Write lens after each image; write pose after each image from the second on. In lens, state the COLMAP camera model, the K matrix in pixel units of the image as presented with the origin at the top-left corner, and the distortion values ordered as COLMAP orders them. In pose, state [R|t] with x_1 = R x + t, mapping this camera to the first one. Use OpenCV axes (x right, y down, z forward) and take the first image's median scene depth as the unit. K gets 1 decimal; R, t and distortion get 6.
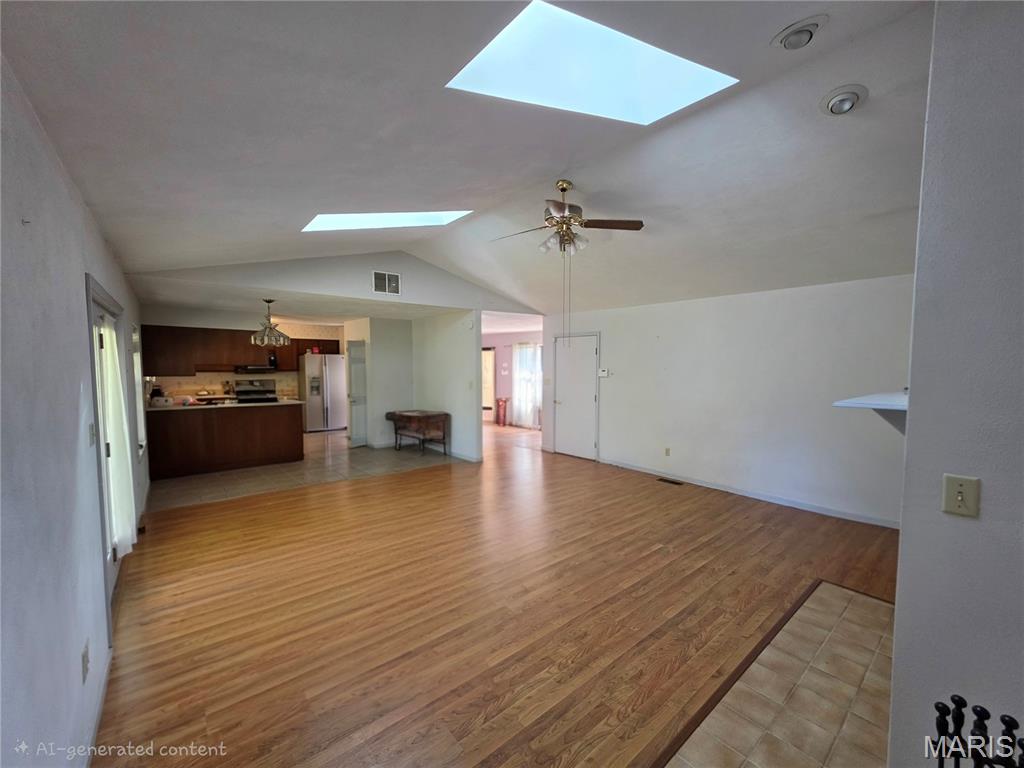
lens RADIAL K [[413.7, 0, 513.1], [0, 413.7, 387.8], [0, 0, 1]] dist [0.001563, 0.000439]
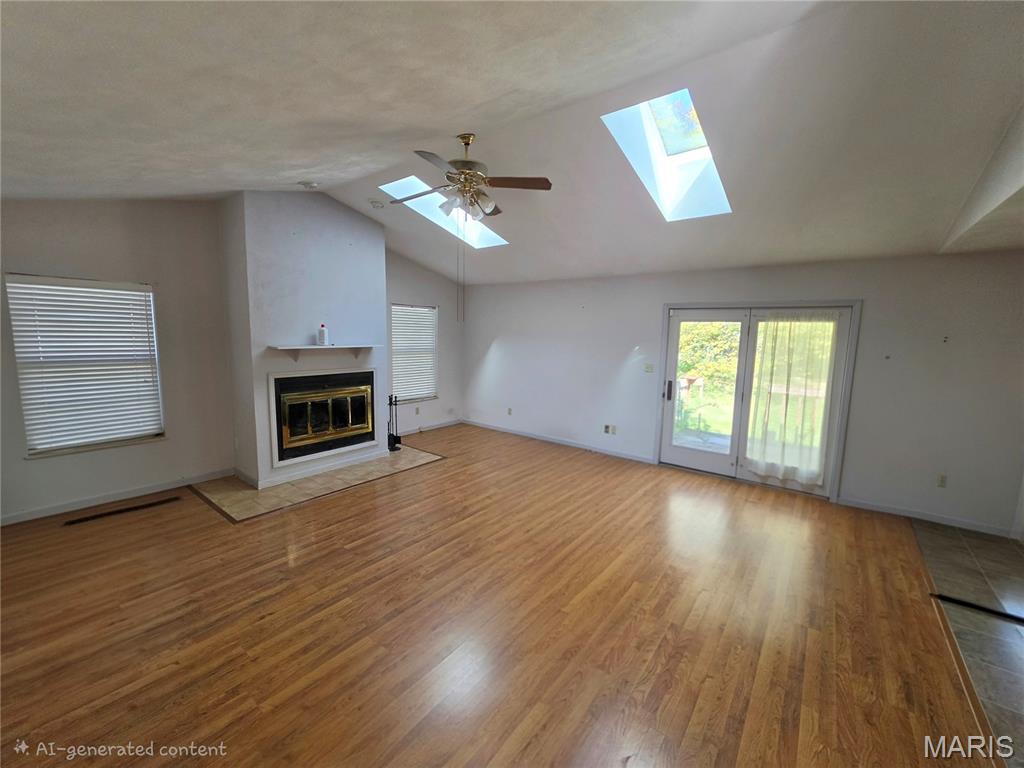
lens RADIAL K [[411.3, 0, 517.4], [0, 411.3, 383.9], [0, 0, 1]] dist [0.002077, -0.000091]
pose [[-0.974650, 0.002563, -0.223719, 0.243762], [-0.040983, 0.980970, 0.189784, -0.164581], [0.219949, 0.194142, -0.955998, 2.234526]]
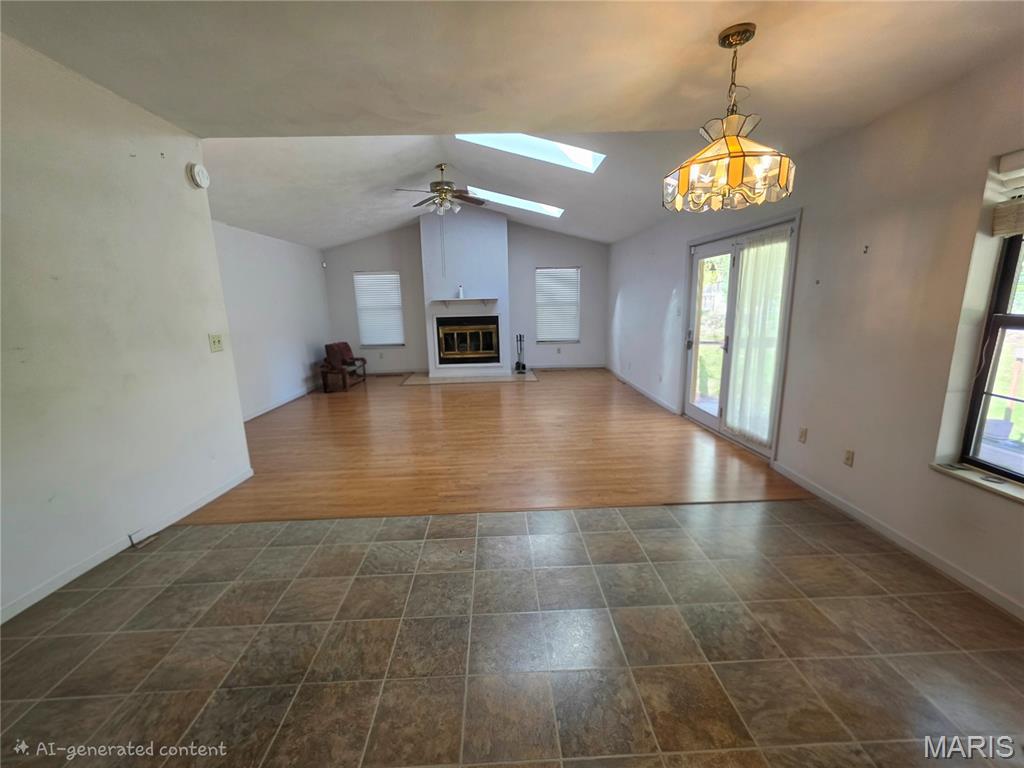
lens RADIAL K [[415.7, 0, 512.0], [0, 415.7, 384.0], [0, 0, 1]] dist [0.001111, 0.000530]
pose [[-0.797231, -0.106638, 0.594180, -1.195636], [0.060677, 0.965134, 0.254626, -0.111045], [-0.600617, 0.239049, -0.762965, 2.475307]]
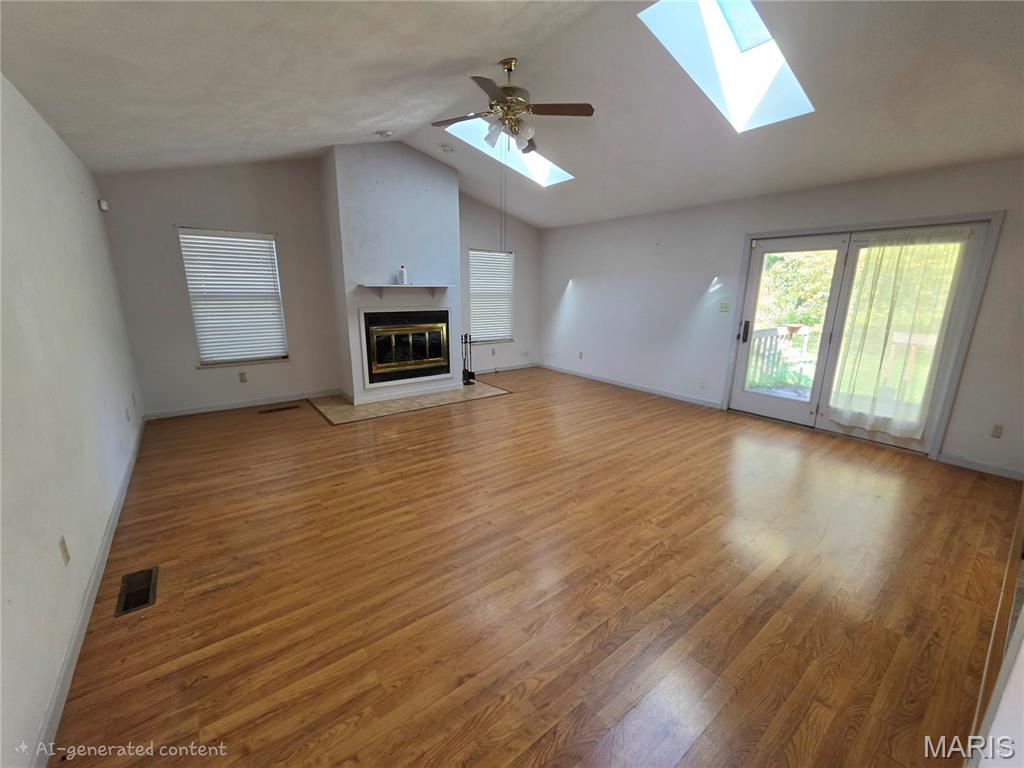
lens RADIAL K [[409.9, 0, 512.4], [0, 409.9, 387.8], [0, 0, 1]] dist [0.000724, 0.000045]
pose [[-0.999136, -0.021935, 0.035304, 0.077765], [-0.010271, 0.953357, 0.301671, -0.098046], [-0.040274, 0.301048, -0.952758, 2.341047]]
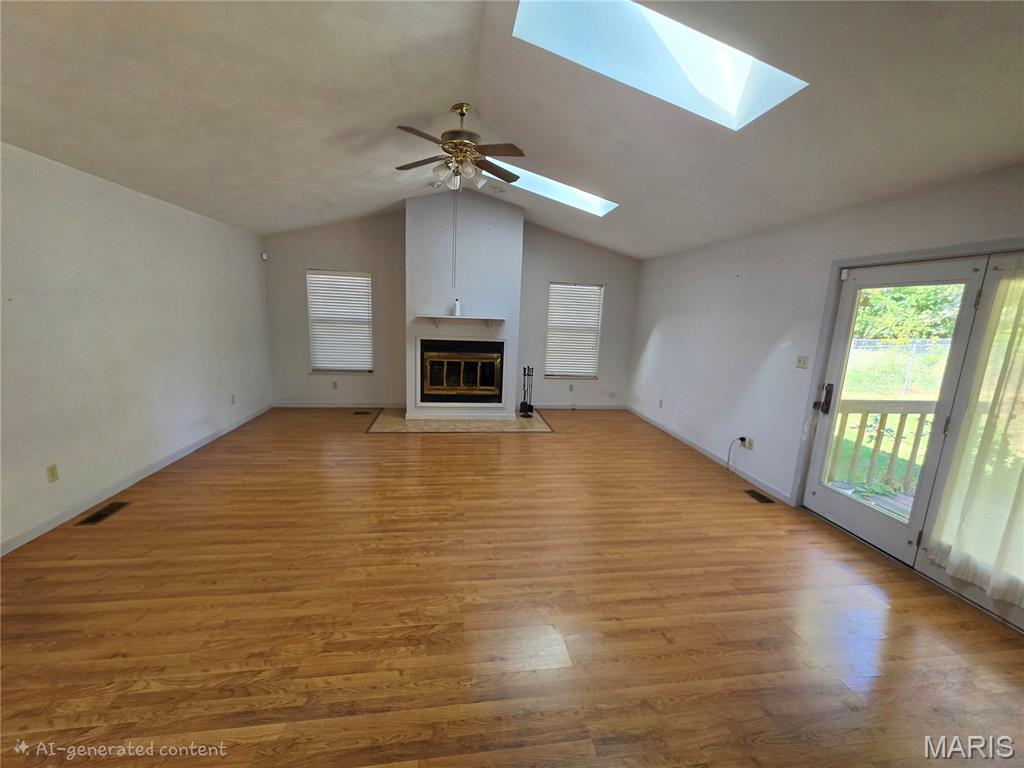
lens RADIAL K [[409.9, 0, 512.4], [0, 409.9, 387.8], [0, 0, 1]] dist [0.000724, 0.000045]
pose [[-0.850655, -0.133585, 0.508470, -0.594962], [-0.010023, 0.971124, 0.238366, -0.117588], [-0.525629, 0.197671, -0.827430, 2.074582]]
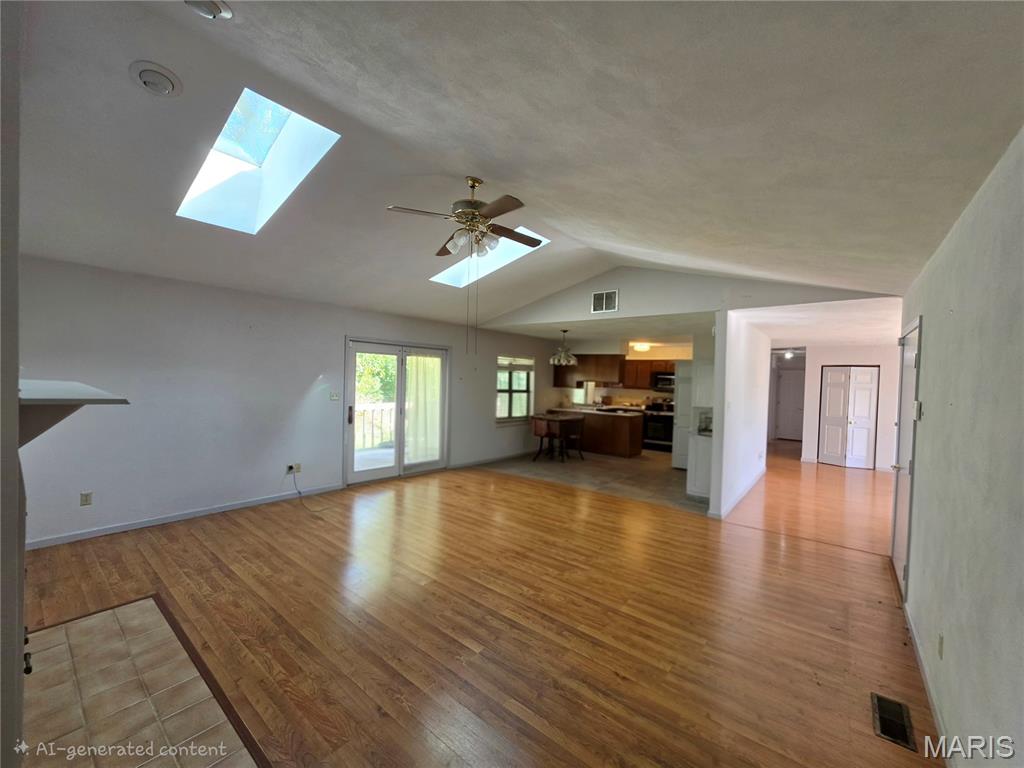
lens RADIAL K [[411.5, 0, 508.7], [0, 411.5, 386.2], [0, 0, 1]] dist [0.001233, 0.000275]
pose [[0.187803, 0.025426, -0.981878, 1.202208], [-0.095193, 0.995430, 0.007569, -0.050213], [0.977583, 0.092046, 0.189365, 1.075837]]
